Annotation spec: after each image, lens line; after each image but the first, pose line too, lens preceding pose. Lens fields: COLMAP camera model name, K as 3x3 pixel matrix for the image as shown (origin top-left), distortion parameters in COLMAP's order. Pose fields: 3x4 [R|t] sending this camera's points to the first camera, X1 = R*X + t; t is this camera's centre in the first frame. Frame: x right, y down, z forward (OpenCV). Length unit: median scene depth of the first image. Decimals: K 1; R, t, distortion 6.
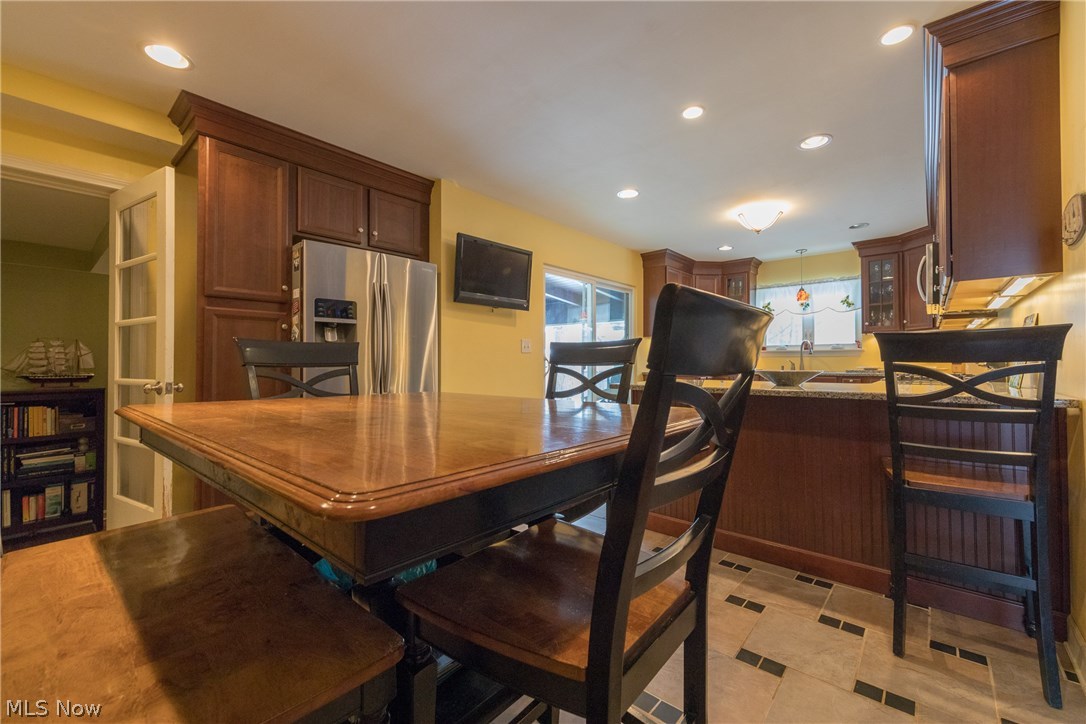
lens RADIAL K [[421.7, 0, 539.8], [0, 421.7, 350.6], [0, 0, 1]] dist [0.000010, 0.000125]
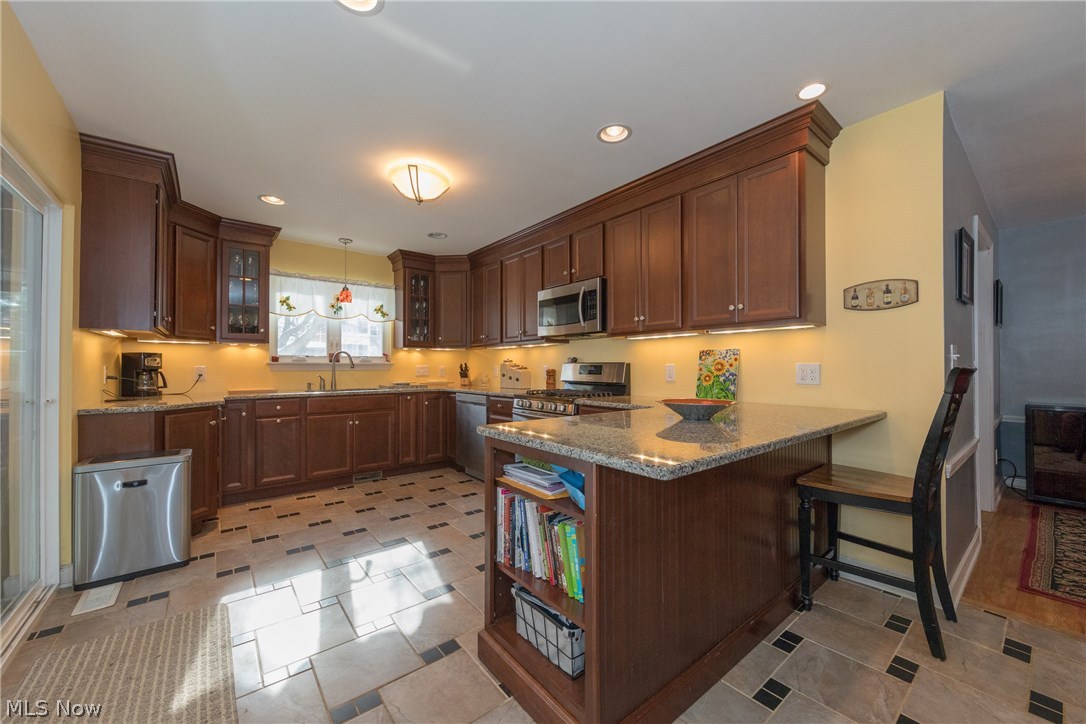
lens RADIAL K [[421.7, 0, 541.2], [0, 421.7, 364.0], [0, 0, 1]] dist [0.000010, 0.000125]
pose [[0.179155, 0.002591, 0.983817, -0.108117], [-0.016722, 0.999860, 0.000412, -0.006852], [-0.983679, -0.016525, 0.179174, 0.480923]]
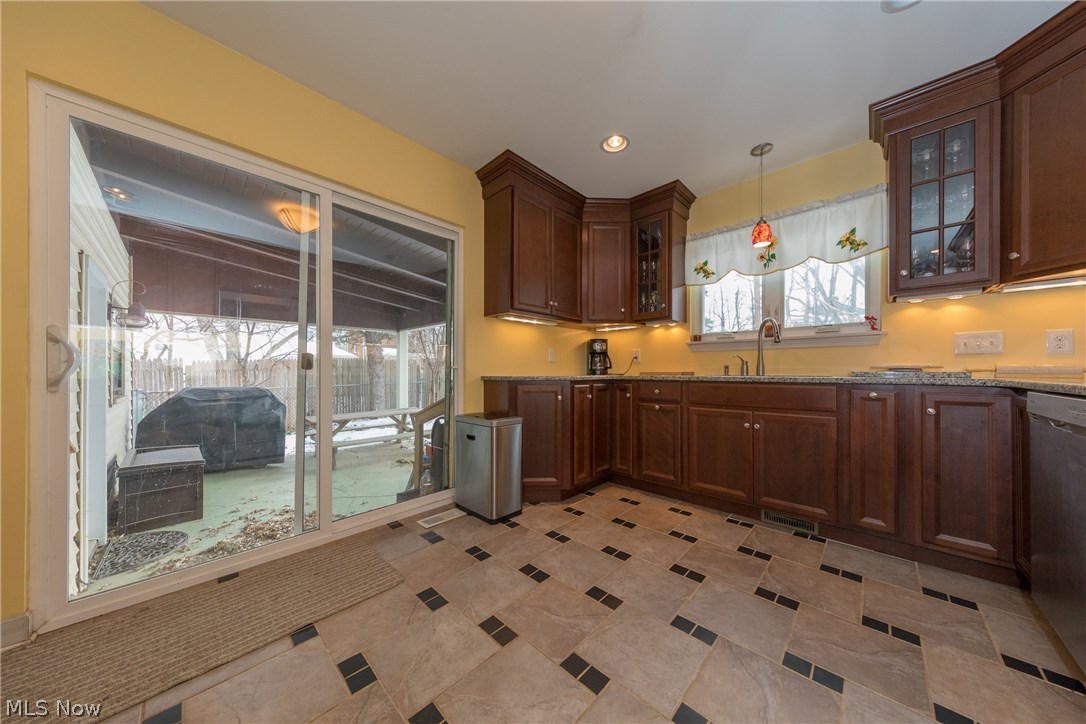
lens RADIAL K [[345.8, 0, 528.1], [0, 345.8, 367.1], [0, 0, 1]] dist [0.006346, -0.000064]
pose [[0.999267, -0.005294, -0.037921, 0.338421], [0.005857, 0.999874, 0.014750, 0.030585], [0.037838, -0.014961, 0.999172, 0.542051]]
